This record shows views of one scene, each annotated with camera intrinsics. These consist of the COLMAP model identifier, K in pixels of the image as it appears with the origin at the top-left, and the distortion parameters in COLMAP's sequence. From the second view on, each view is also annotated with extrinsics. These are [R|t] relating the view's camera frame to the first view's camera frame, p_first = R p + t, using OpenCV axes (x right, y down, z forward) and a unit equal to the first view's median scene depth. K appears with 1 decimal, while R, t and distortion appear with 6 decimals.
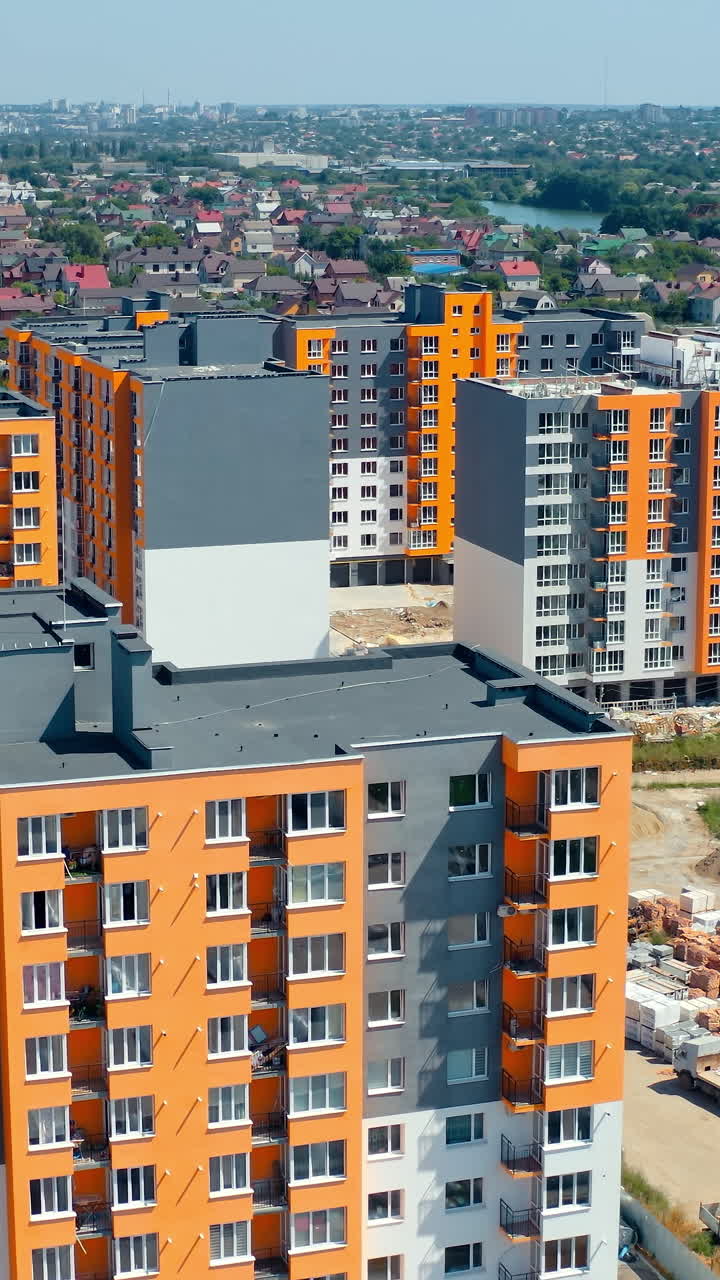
lens RADIAL K [[2535.0, 0, 359.7], [0, 2535.0, 639.9], [0, 0, 1]] dist [-0.182775, 0.000000]
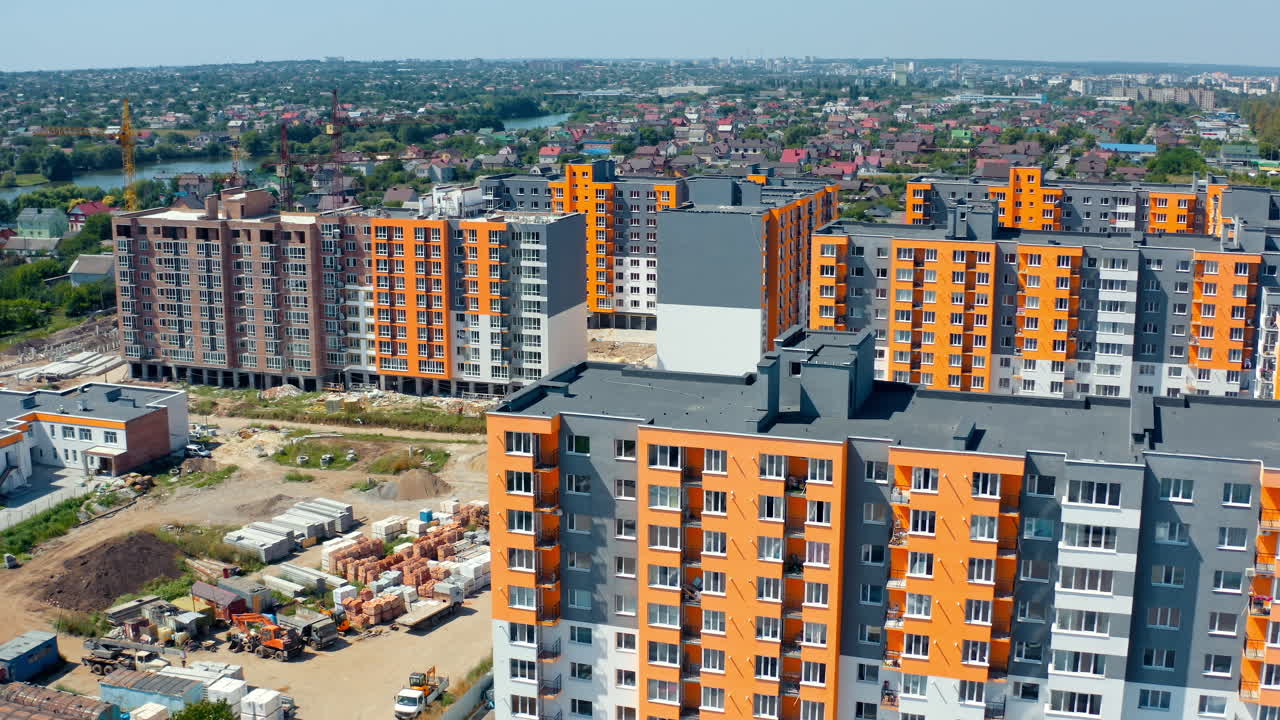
lens RADIAL K [[1420.4, 0, 638.4], [0, 1420.4, 361.1], [0, 0, 1]] dist [-0.180925, 0.000000]
pose [[0.789663, 0.125221, -0.600626, 0.422295], [-0.124714, 0.991273, 0.042699, -0.029341], [0.600731, 0.041189, 0.798389, 0.144453]]
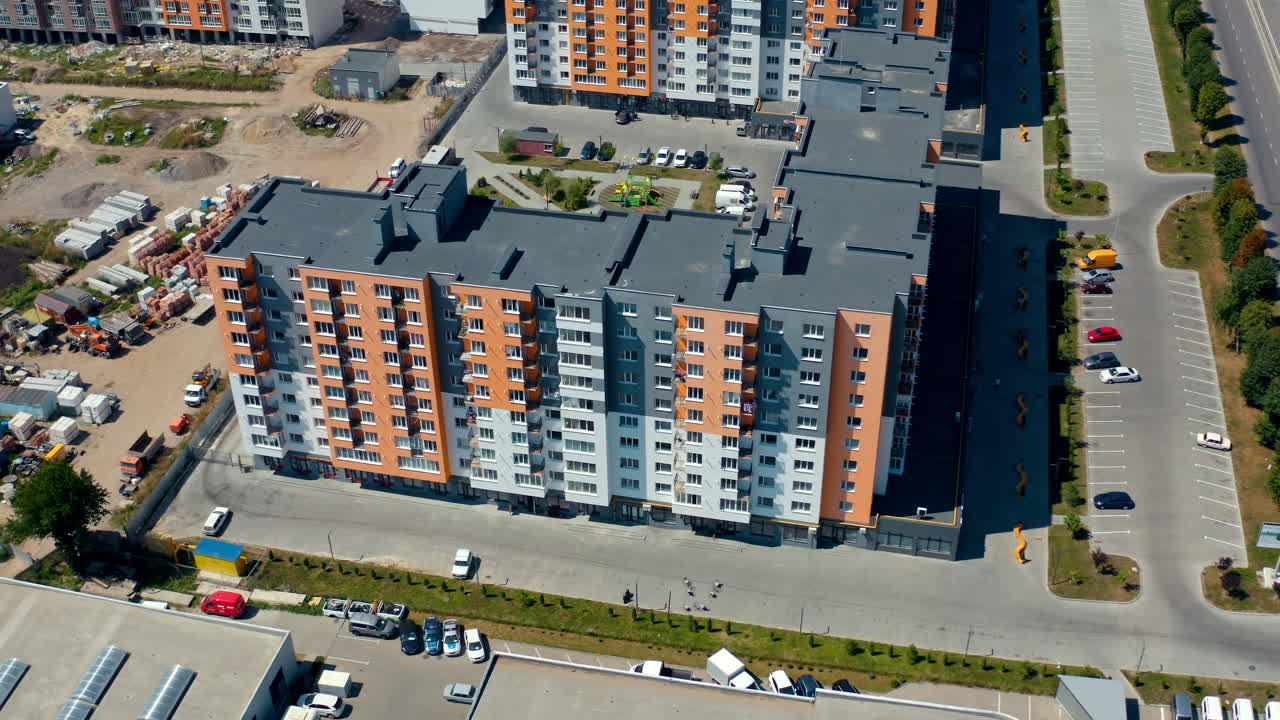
lens RADIAL K [[1420.4, 0, 637.0], [0, 1420.4, 359.2], [0, 0, 1]] dist [-0.180925, 0.000000]
pose [[0.848654, 0.297725, -0.437203, 0.894846], [-0.096196, 0.899639, 0.425905, -0.598289], [0.520128, -0.319389, 0.792122, -0.144466]]
